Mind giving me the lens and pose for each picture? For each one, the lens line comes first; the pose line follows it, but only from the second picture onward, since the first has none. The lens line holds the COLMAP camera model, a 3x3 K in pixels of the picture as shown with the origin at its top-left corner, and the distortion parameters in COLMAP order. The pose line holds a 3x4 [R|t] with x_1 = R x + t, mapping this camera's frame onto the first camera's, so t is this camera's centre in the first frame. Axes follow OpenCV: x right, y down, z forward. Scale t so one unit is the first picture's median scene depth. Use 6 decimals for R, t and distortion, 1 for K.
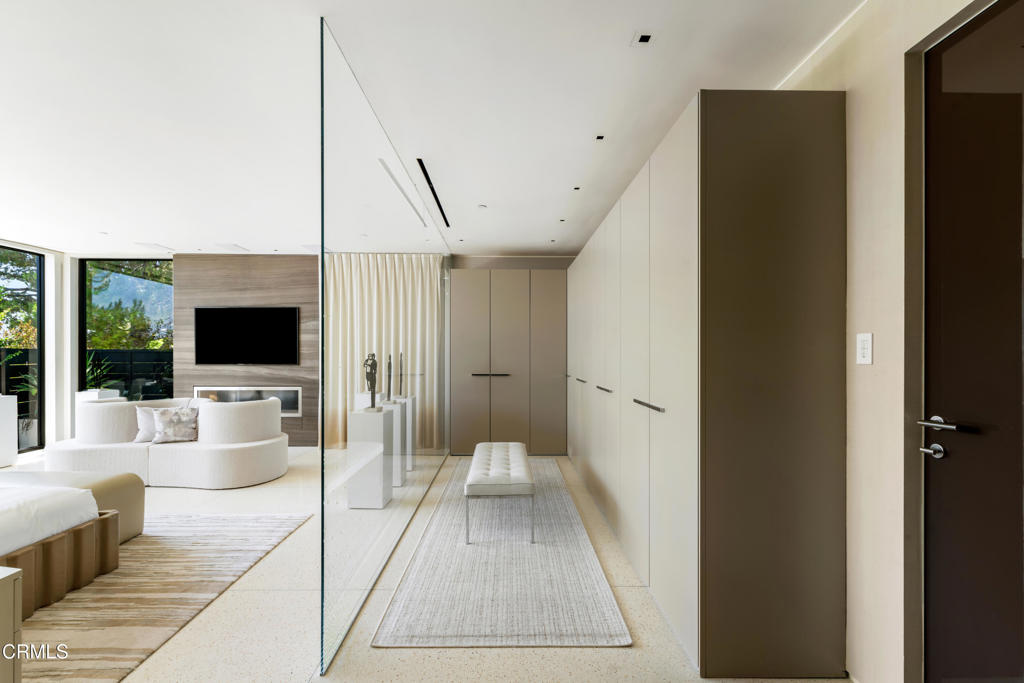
lens RADIAL K [[457.5, 0, 512.3], [0, 457.5, 355.7], [0, 0, 1]] dist [0.001878, 0.000408]
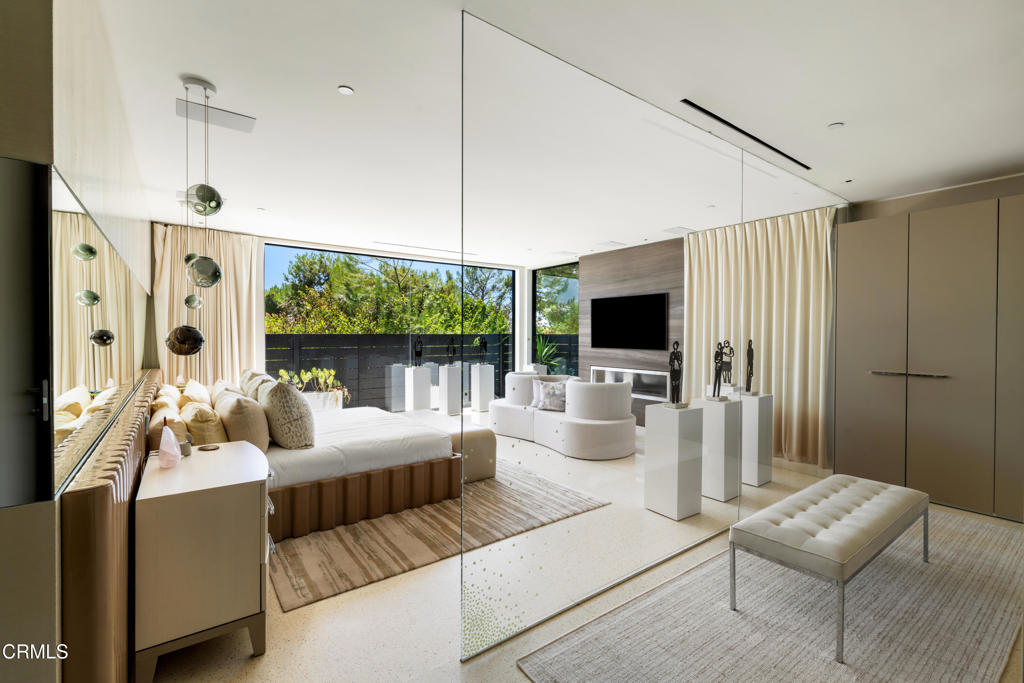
lens RADIAL K [[448.6, 0, 512.0], [0, 448.6, 341.5], [0, 0, 1]] dist [-0.000054, 0.000058]
pose [[0.580200, 0.013571, -0.814361, 0.187755], [-0.008288, 0.999908, 0.010758, -0.009938], [0.814432, 0.000507, 0.580259, 0.214108]]
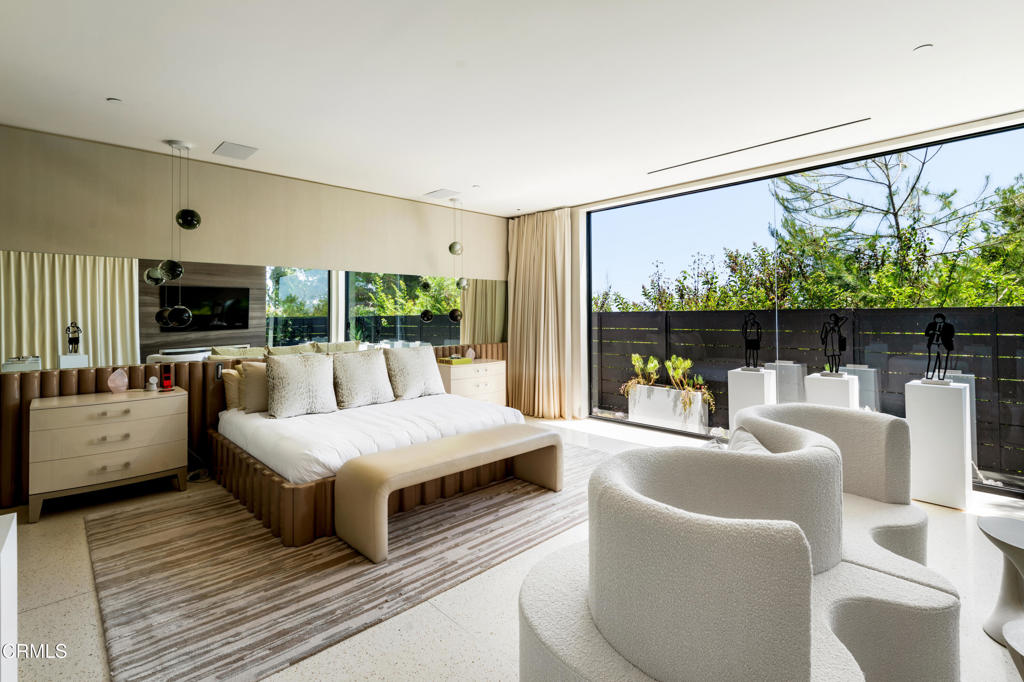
lens RADIAL K [[474.5, 0, 508.5], [0, 474.5, 327.9], [0, 0, 1]] dist [-0.001485, -0.000376]
pose [[-0.739499, 0.024305, -0.672718, -0.340147], [0.005482, 0.999532, 0.030087, -0.008518], [0.673135, 0.018562, -0.739287, 1.233346]]
